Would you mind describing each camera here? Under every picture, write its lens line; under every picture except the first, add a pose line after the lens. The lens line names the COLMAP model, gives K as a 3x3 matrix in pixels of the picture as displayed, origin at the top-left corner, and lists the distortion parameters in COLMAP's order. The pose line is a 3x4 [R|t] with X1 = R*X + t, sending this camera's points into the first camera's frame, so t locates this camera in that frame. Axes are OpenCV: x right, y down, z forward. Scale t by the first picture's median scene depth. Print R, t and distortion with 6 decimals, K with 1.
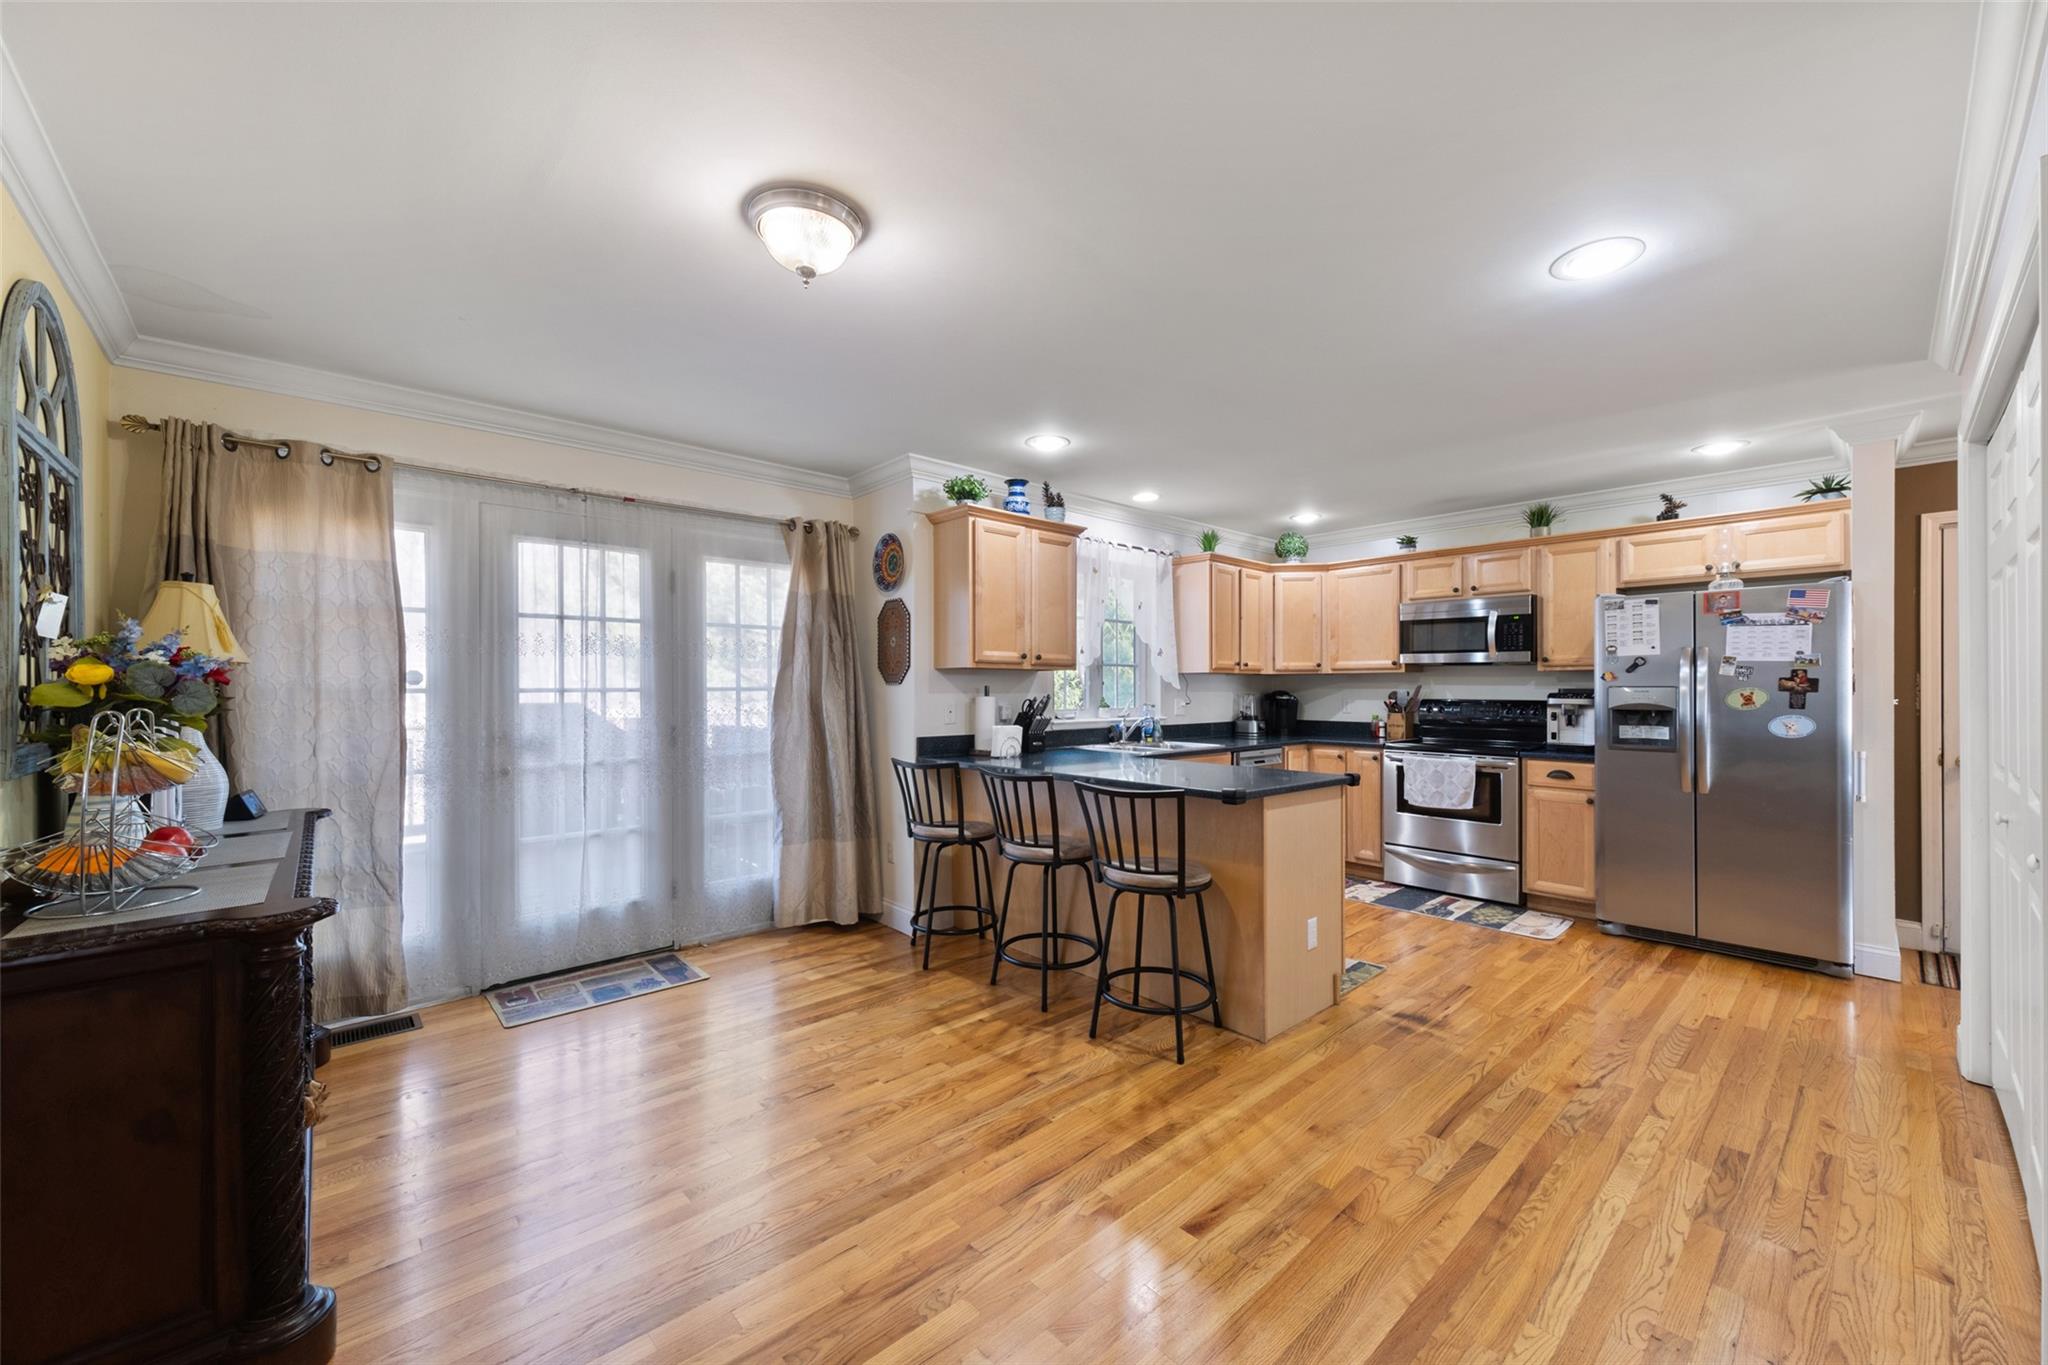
lens RADIAL K [[791.8, 0, 1024.0], [0, 791.8, 682.5], [0, 0, 1]] dist [0.015526, -0.000014]
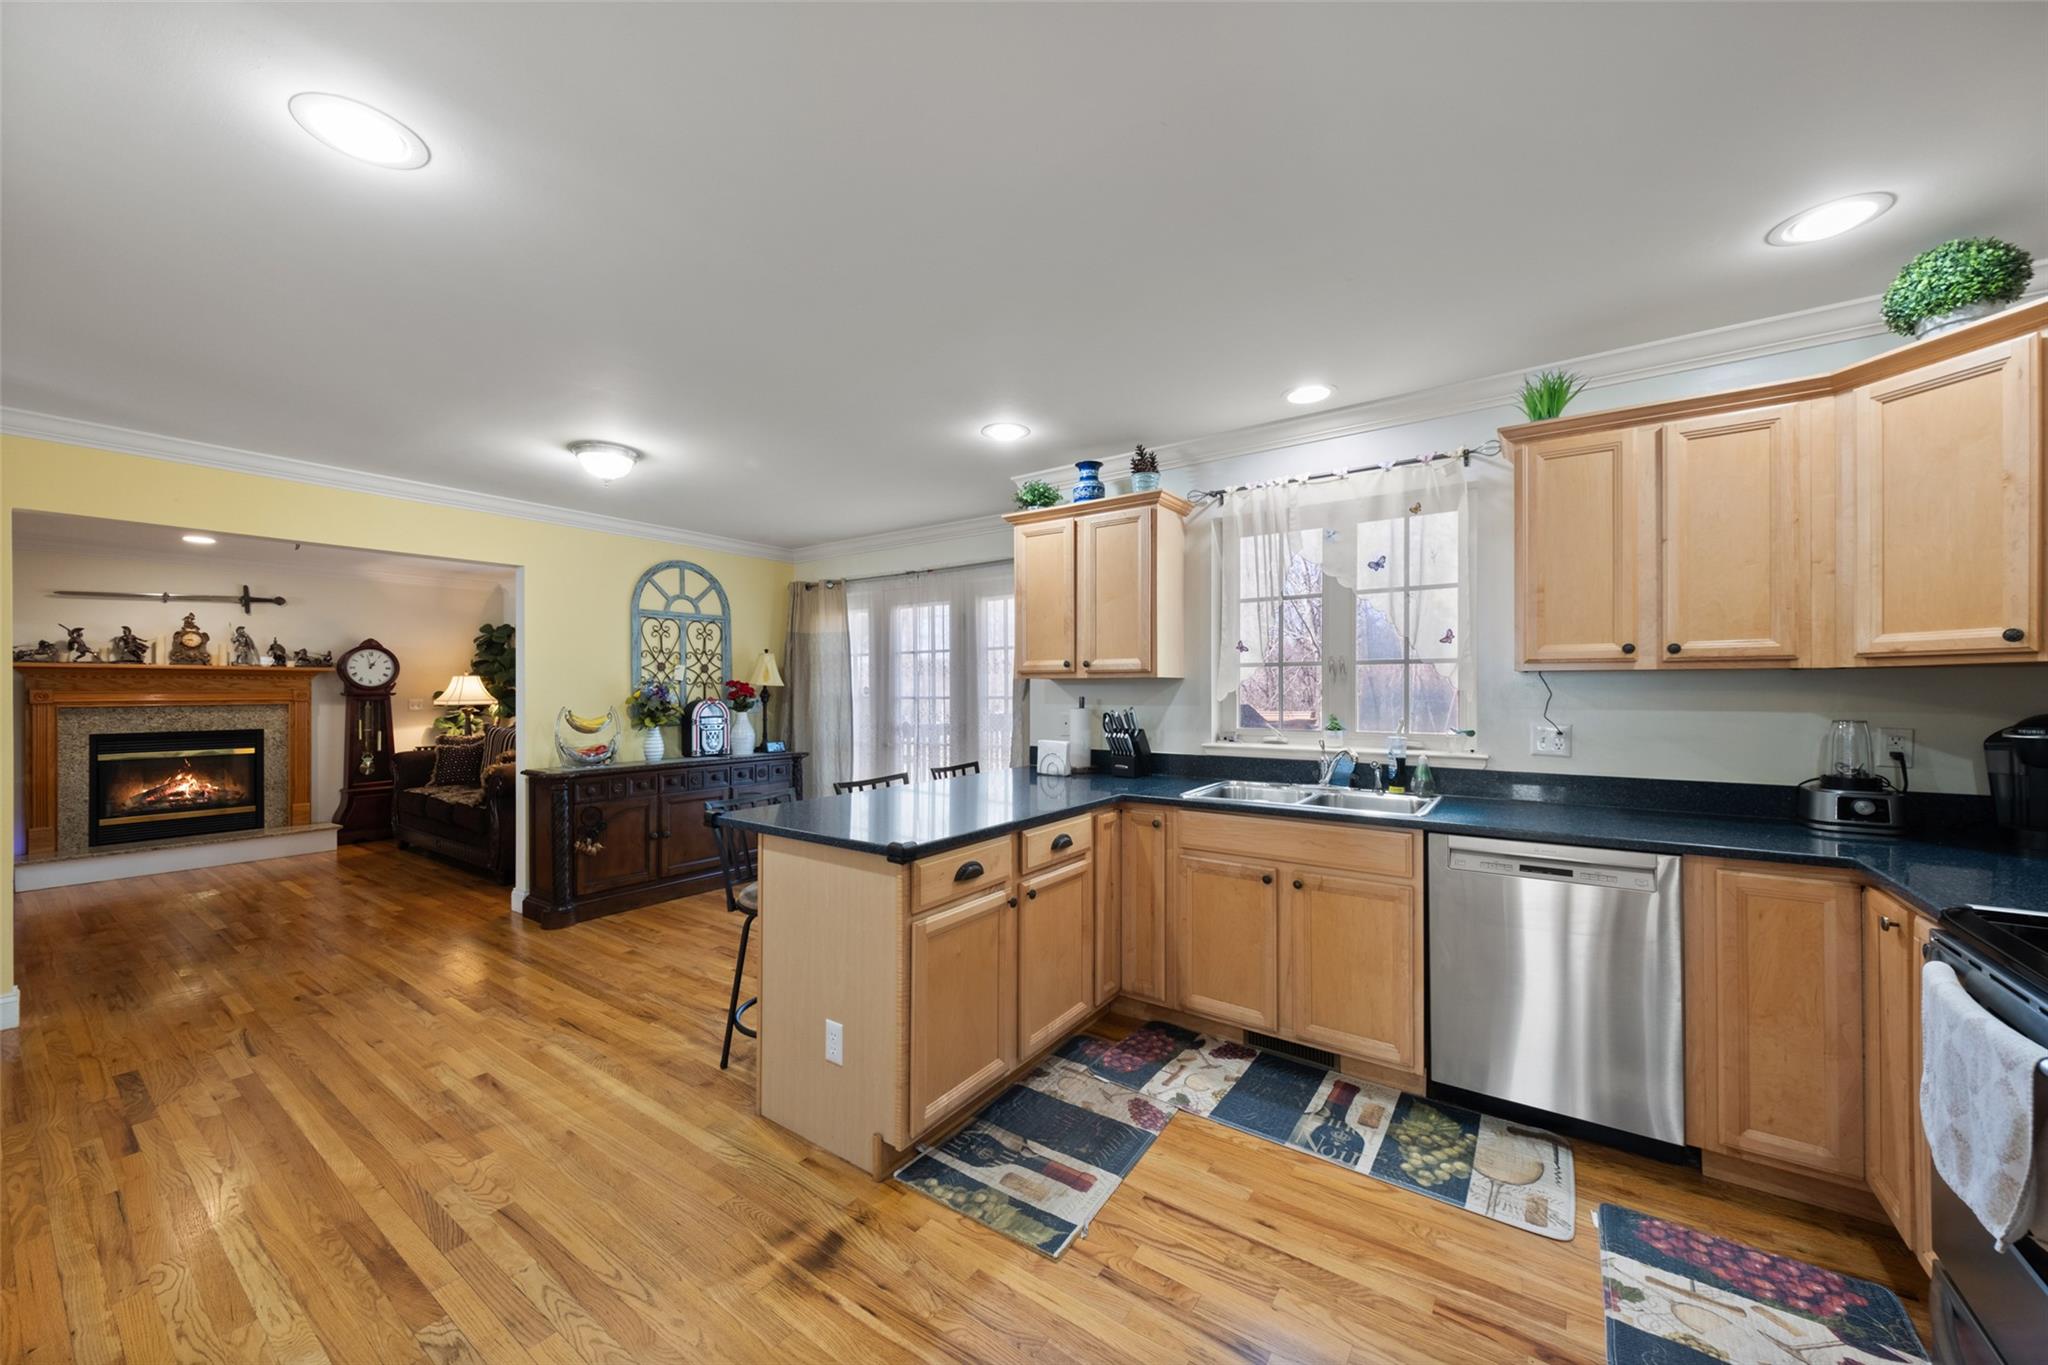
lens RADIAL K [[742.4, 0, 1021.1], [0, 742.4, 686.0], [0, 0, 1]] dist [0.000491, 0.000027]
pose [[0.219318, -0.003305, -0.975648, 0.928221], [0.010221, 0.999947, -0.001089, -0.008926], [0.975600, -0.009733, 0.219341, 0.885202]]
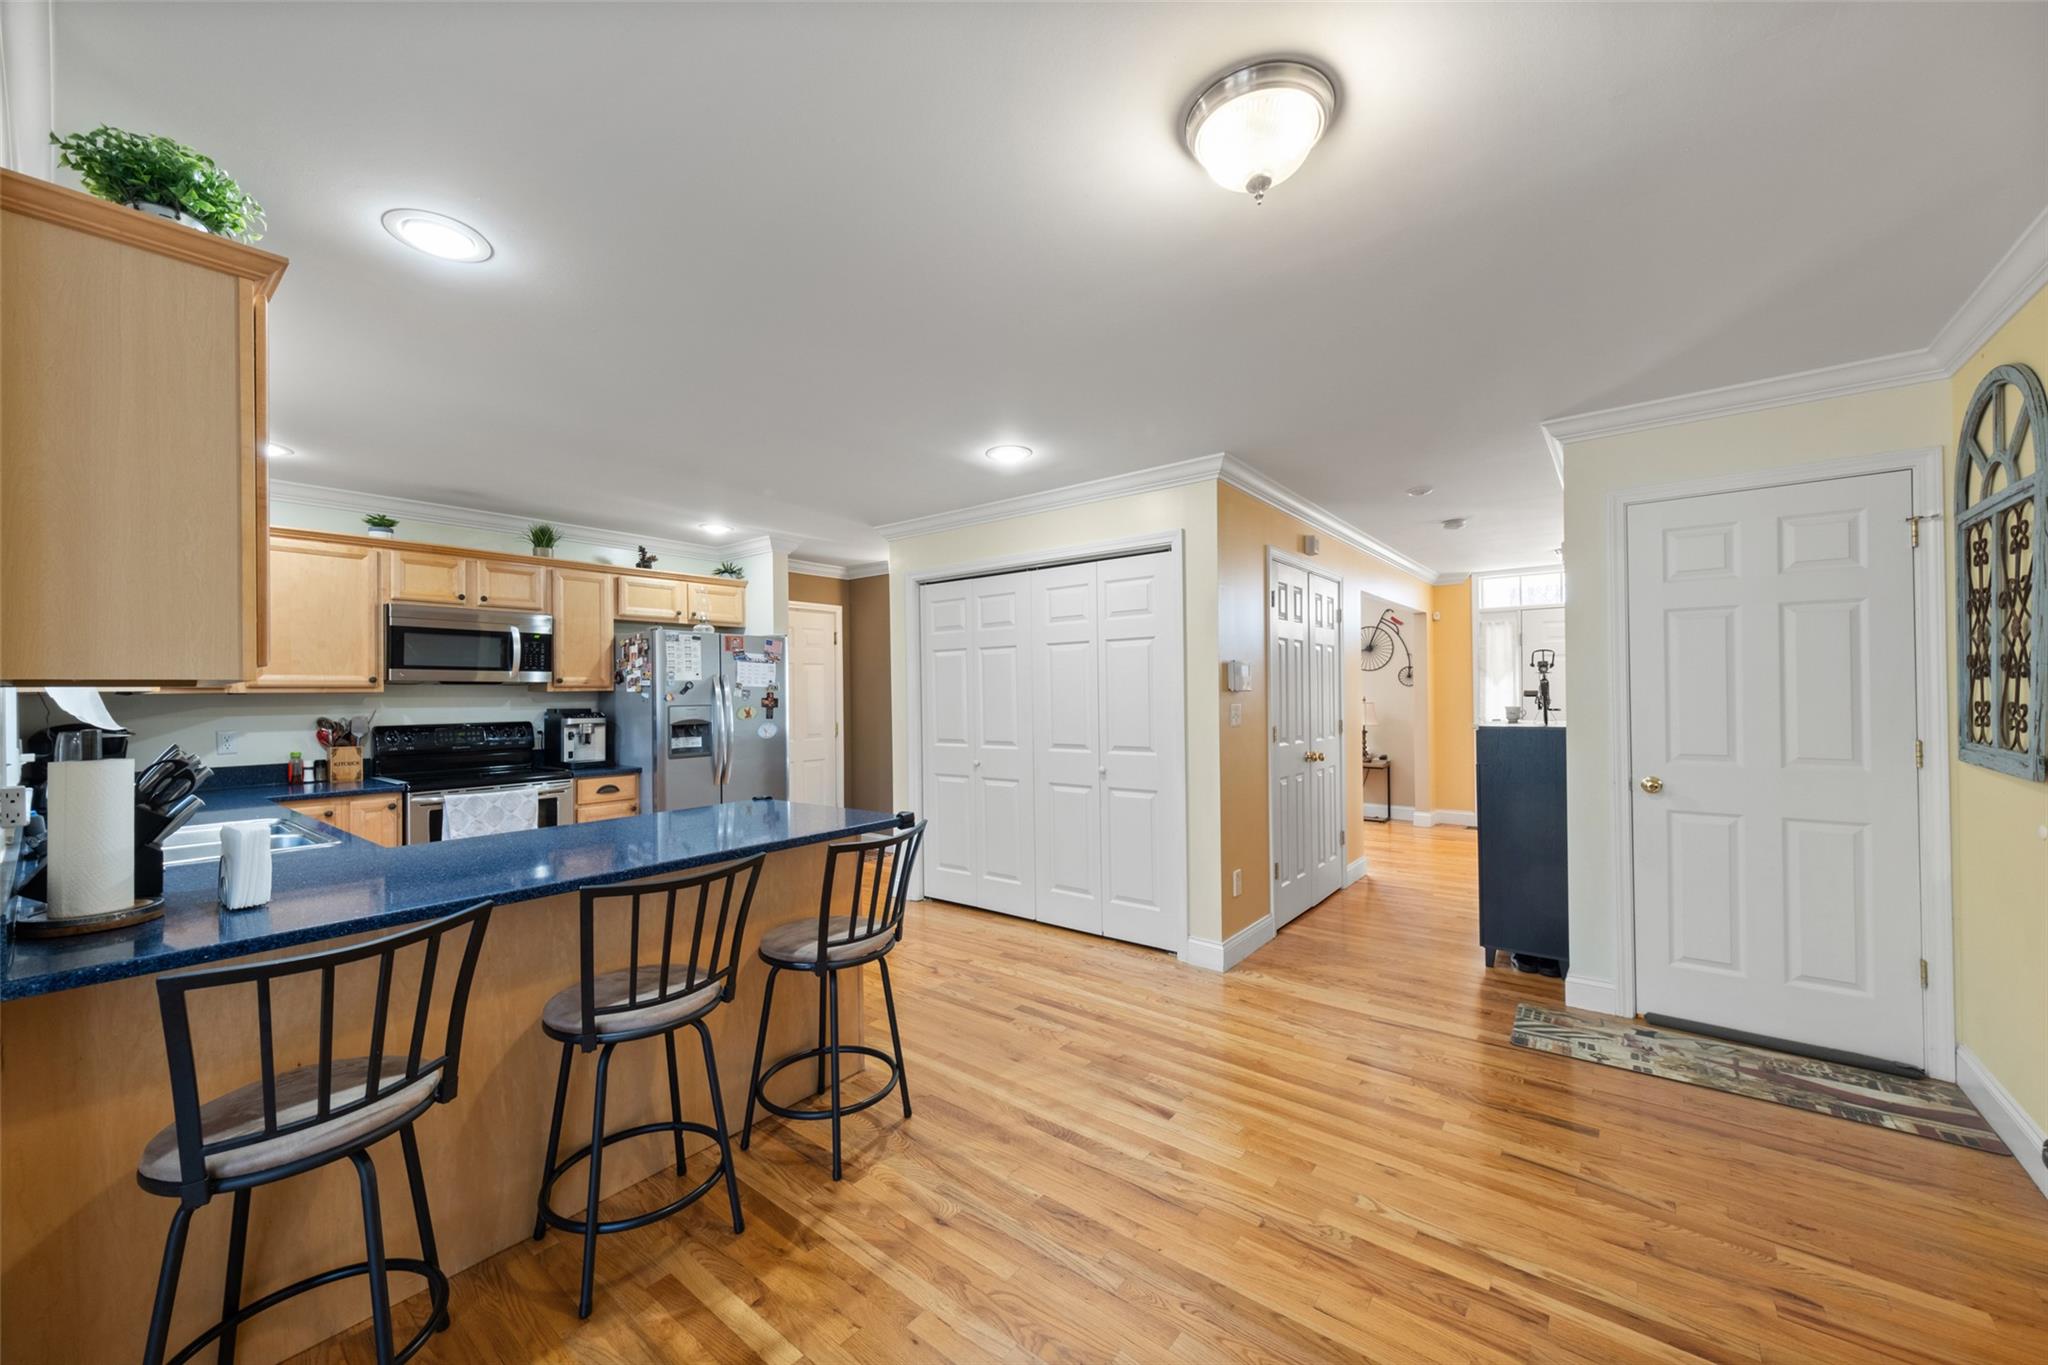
lens RADIAL K [[770.1, 0, 1025.8], [0, 770.1, 686.1], [0, 0, 1]] dist [0.001647, 0.000079]
pose [[-0.166082, 0.009715, 0.986064, -0.546255], [0.005826, 0.999944, -0.008871, -0.012691], [-0.986095, 0.004272, -0.166129, 0.765610]]
